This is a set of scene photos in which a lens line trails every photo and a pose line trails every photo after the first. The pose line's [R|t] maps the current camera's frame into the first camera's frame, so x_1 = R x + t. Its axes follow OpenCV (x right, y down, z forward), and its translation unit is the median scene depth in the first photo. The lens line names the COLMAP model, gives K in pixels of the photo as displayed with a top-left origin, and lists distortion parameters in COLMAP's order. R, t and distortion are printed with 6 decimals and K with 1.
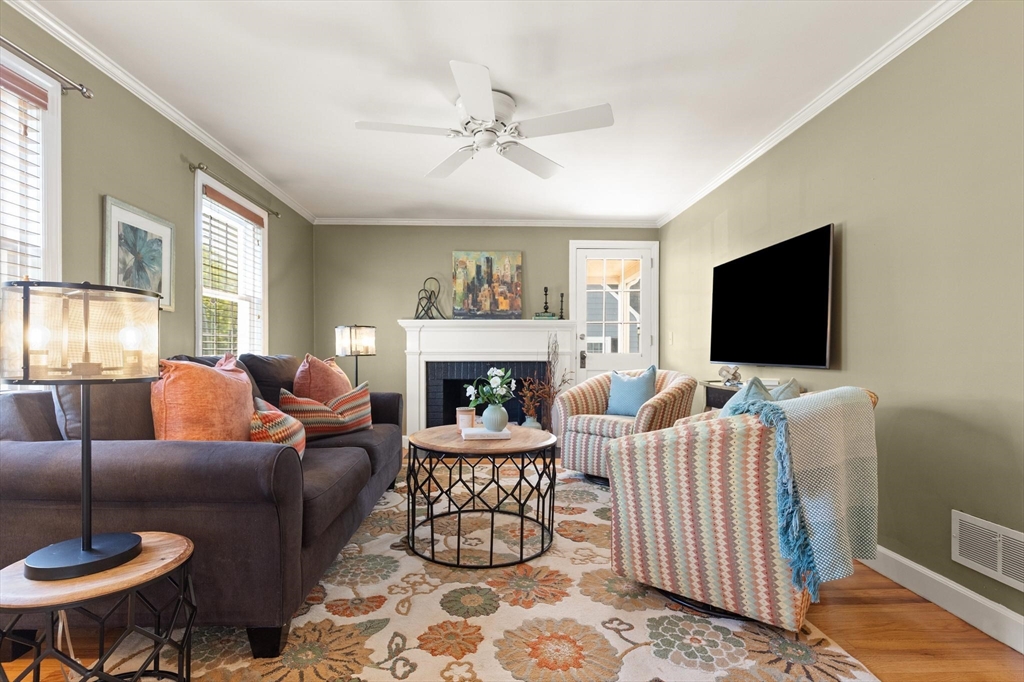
lens RADIAL K [[482.0, 0, 512.4], [0, 482.0, 362.0], [0, 0, 1]] dist [0.005682, -0.002707]
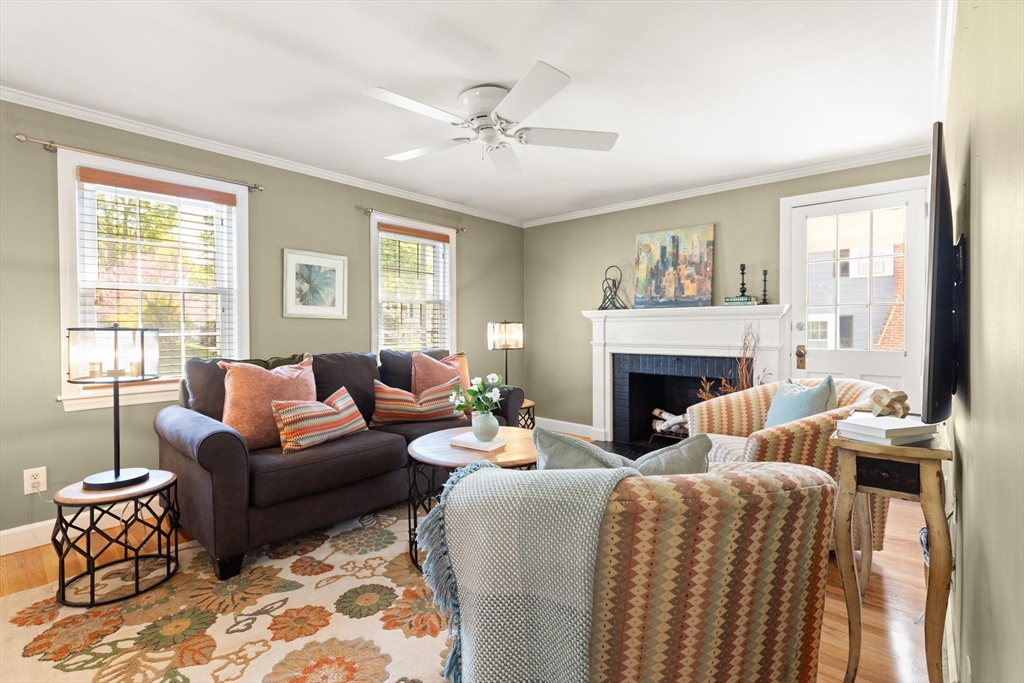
lens RADIAL K [[482.0, 0, 539.7], [0, 482.0, 337.4], [0, 0, 1]] dist [0.005682, -0.002707]
pose [[0.730829, 0.013230, -0.682432, 0.481186], [-0.011737, 0.999908, 0.006816, -0.048142], [0.682460, 0.003028, 0.730917, 0.257533]]
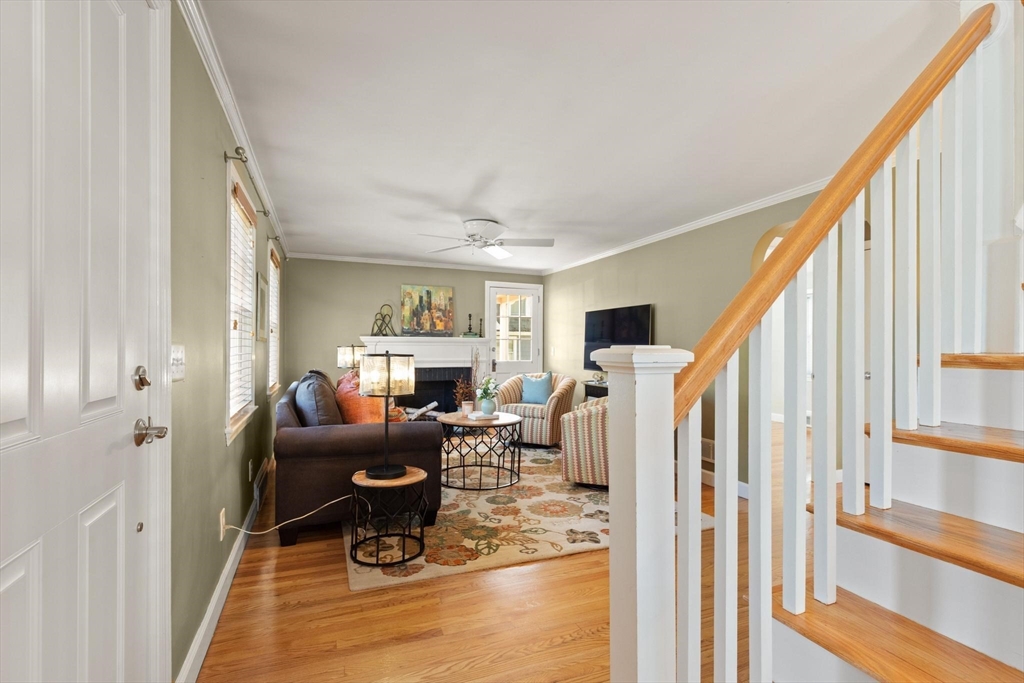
lens RADIAL K [[482.0, 0, 535.8], [0, 482.0, 351.7], [0, 0, 1]] dist [0.005682, -0.002707]
pose [[0.922925, 0.002755, 0.384970, -0.376951], [-0.000019, 0.999975, -0.007112, -0.048320], [-0.384980, 0.006556, 0.922902, -0.456282]]
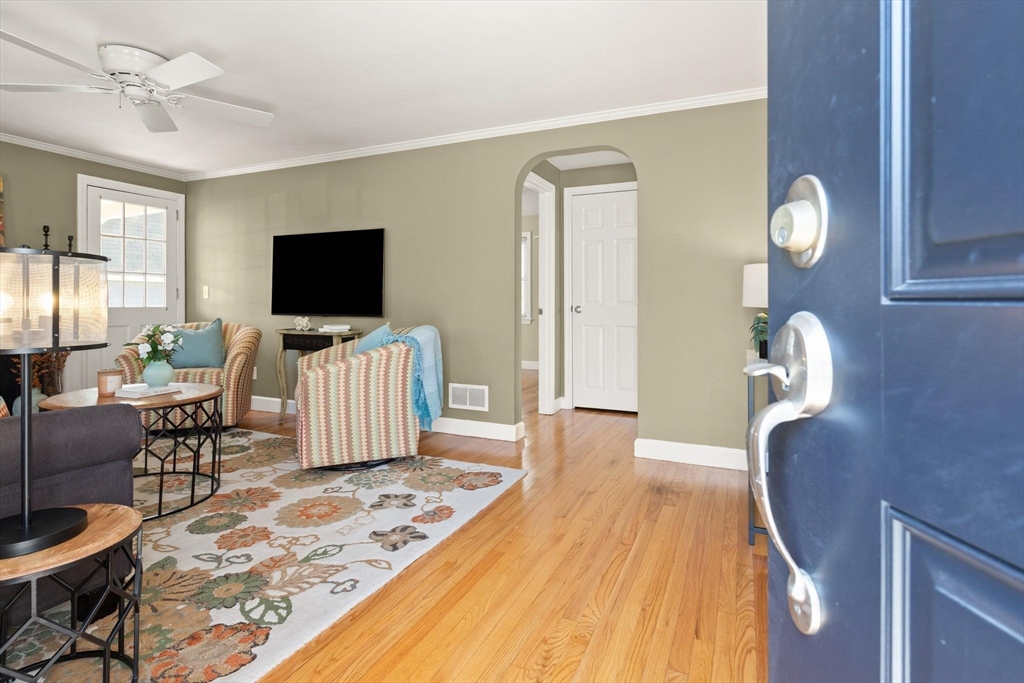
lens RADIAL K [[501.4, 0, 535.6], [0, 501.4, 299.9], [0, 0, 1]] dist [-0.008304, 0.000566]
pose [[0.407150, 0.002920, 0.913357, -0.468361], [0.016411, 0.999810, -0.010512, -0.011546], [-0.913214, 0.019269, 0.407025, -0.113473]]
